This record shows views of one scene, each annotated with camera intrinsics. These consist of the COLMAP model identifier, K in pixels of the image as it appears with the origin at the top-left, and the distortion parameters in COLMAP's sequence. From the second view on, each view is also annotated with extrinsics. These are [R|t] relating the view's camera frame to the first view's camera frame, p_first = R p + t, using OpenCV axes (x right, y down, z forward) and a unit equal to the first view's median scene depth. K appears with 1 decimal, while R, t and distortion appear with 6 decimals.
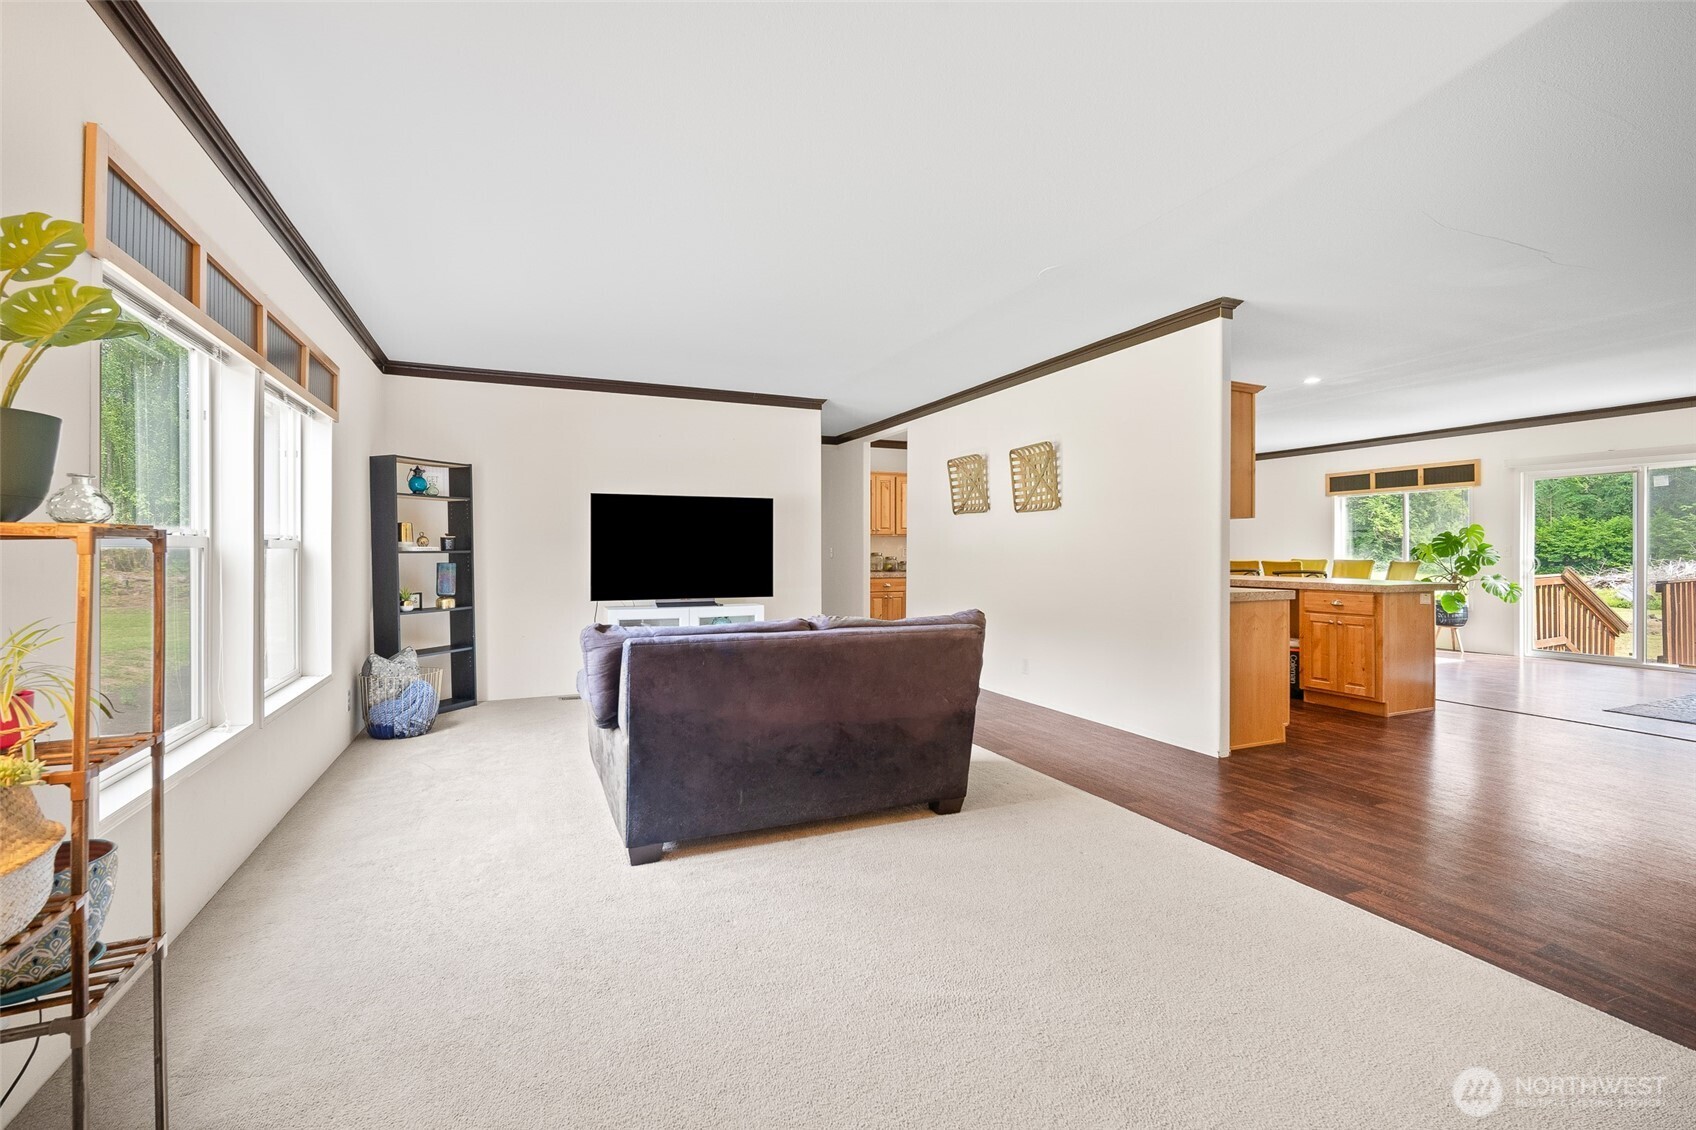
lens RADIAL K [[743.1, 0, 860.4], [0, 743.1, 556.7], [0, 0, 1]] dist [-0.003578, 0.000614]
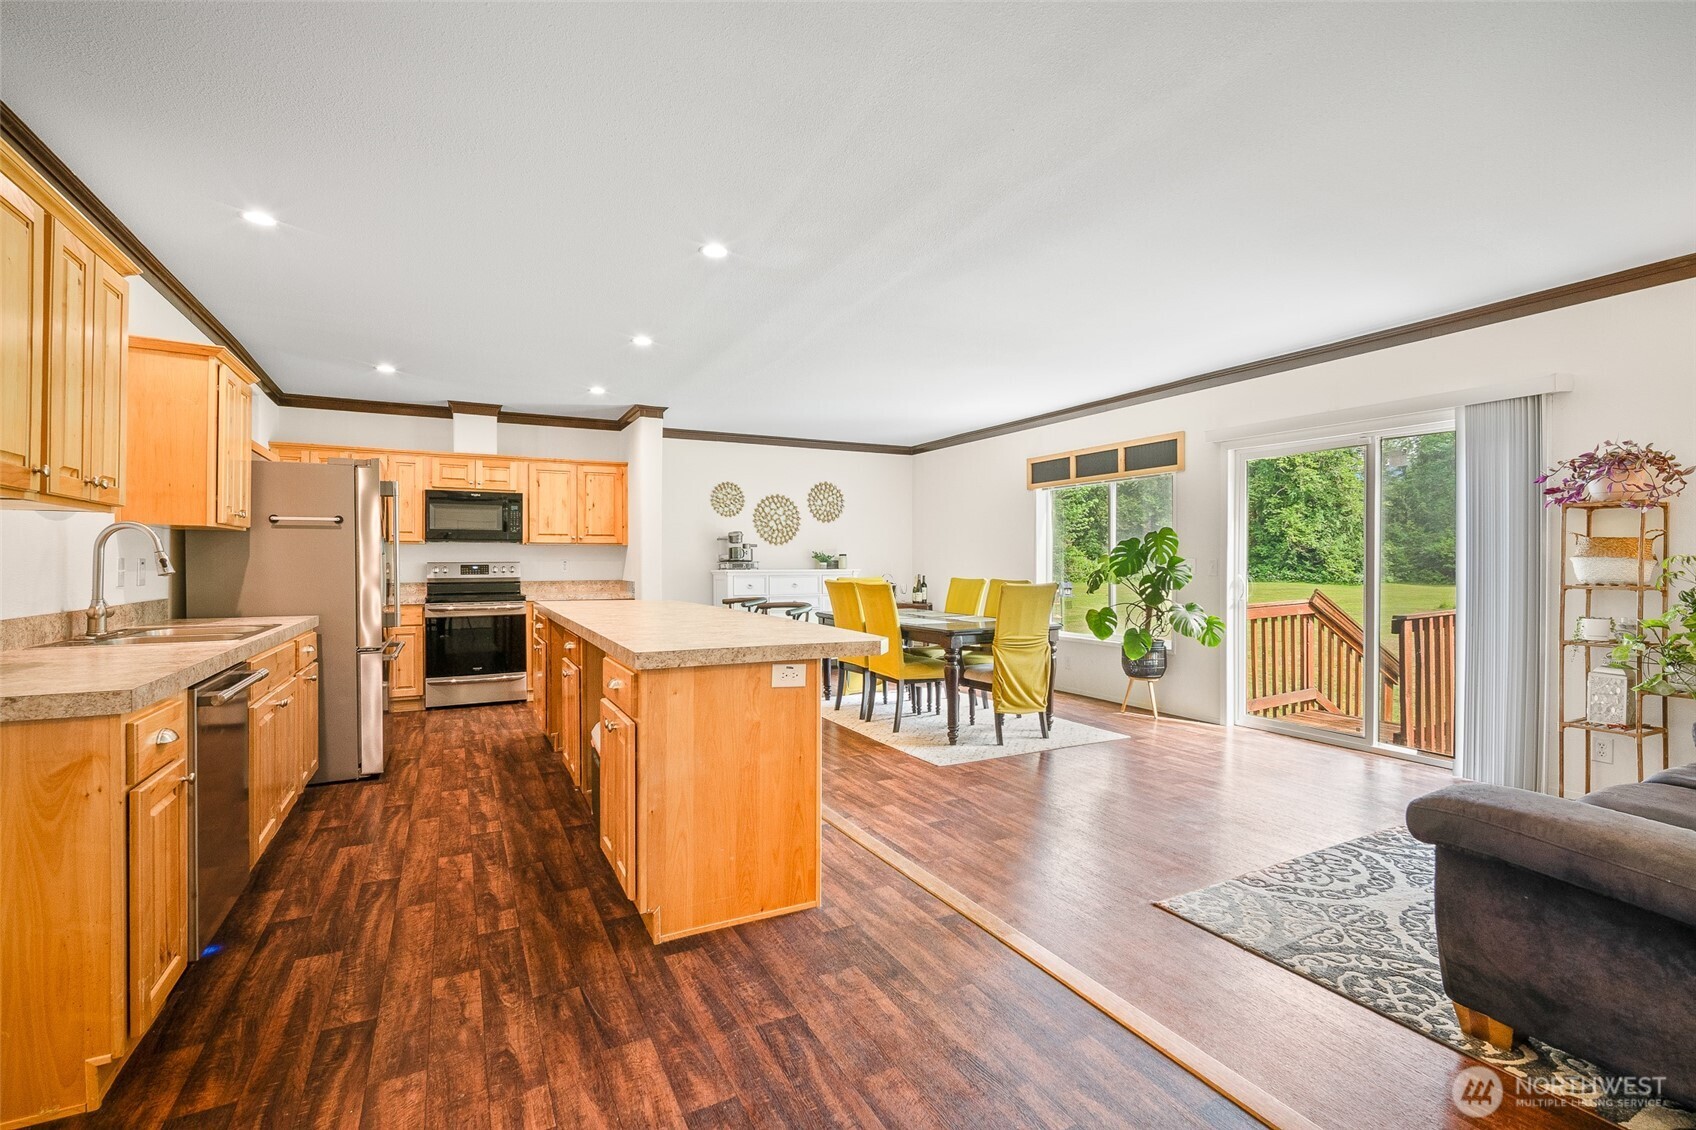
lens RADIAL K [[757.9, 0, 853.1], [0, 757.9, 564.2], [0, 0, 1]] dist [-0.012523, 0.001031]
pose [[0.997973, 0.000947, 0.063629, 0.507113], [-0.000756, 0.999995, -0.003026, -0.008315], [-0.063632, 0.002972, 0.997969, 0.339848]]
